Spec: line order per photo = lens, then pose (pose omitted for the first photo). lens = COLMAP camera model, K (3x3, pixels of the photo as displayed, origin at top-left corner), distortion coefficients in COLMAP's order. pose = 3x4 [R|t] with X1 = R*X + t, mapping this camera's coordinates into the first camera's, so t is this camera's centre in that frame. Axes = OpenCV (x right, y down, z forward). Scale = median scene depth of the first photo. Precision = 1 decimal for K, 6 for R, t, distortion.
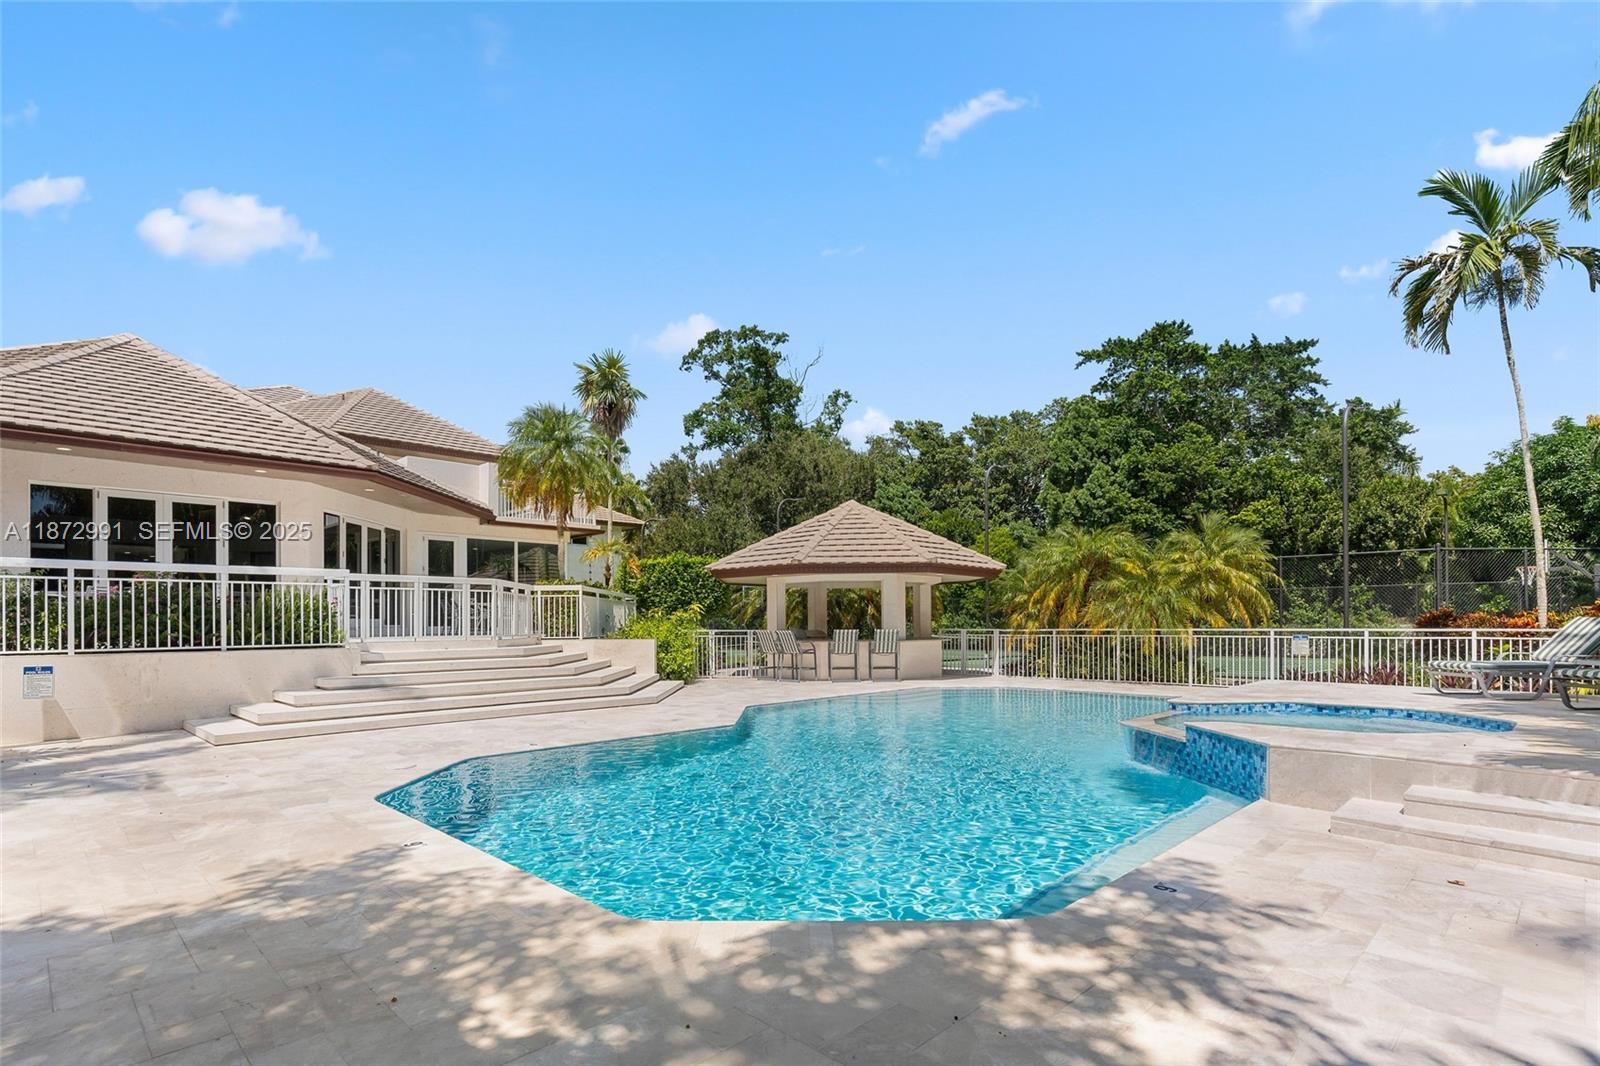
lens RADIAL K [[777.8, 0, 787.9], [0, 777.8, 613.2], [0, 0, 1]] dist [-0.002362, -0.000771]
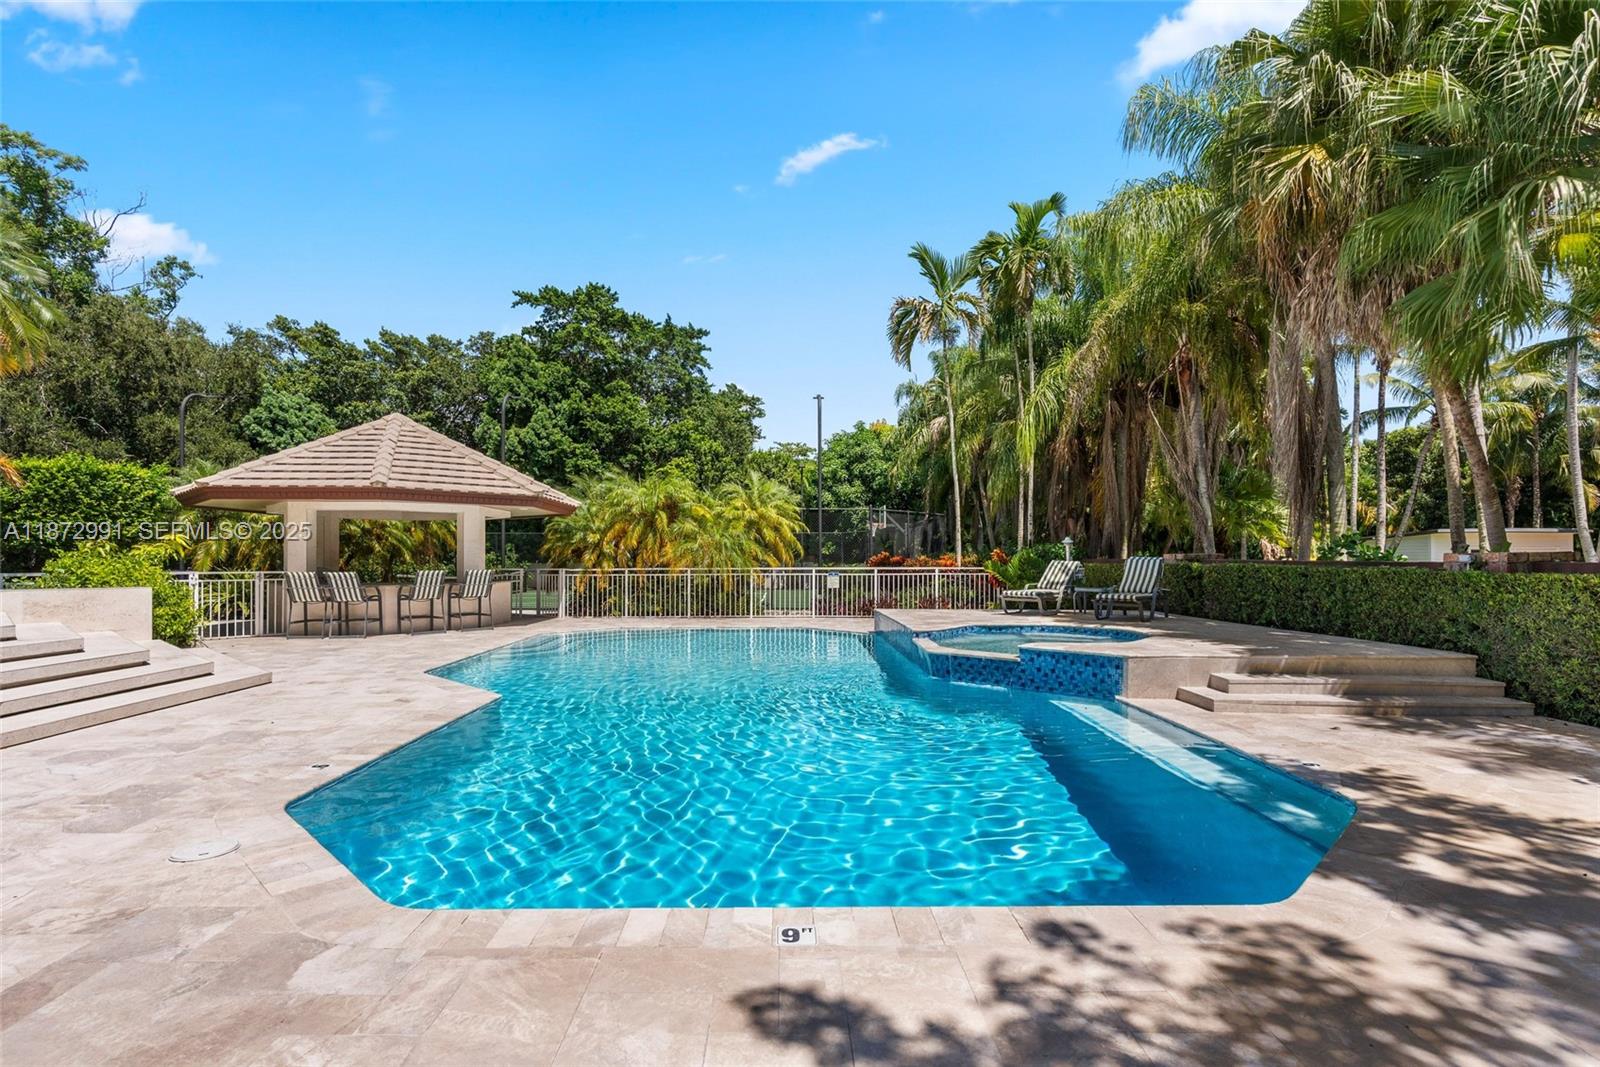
lens RADIAL K [[777.8, 0, 770.8], [0, 777.8, 535.0], [0, 0, 1]] dist [-0.002362, -0.000771]
pose [[0.694303, 0.027044, 0.719174, -0.123870], [-0.012353, 0.999594, -0.025663, 0.000092], [-0.719577, 0.008934, 0.694355, 0.078447]]
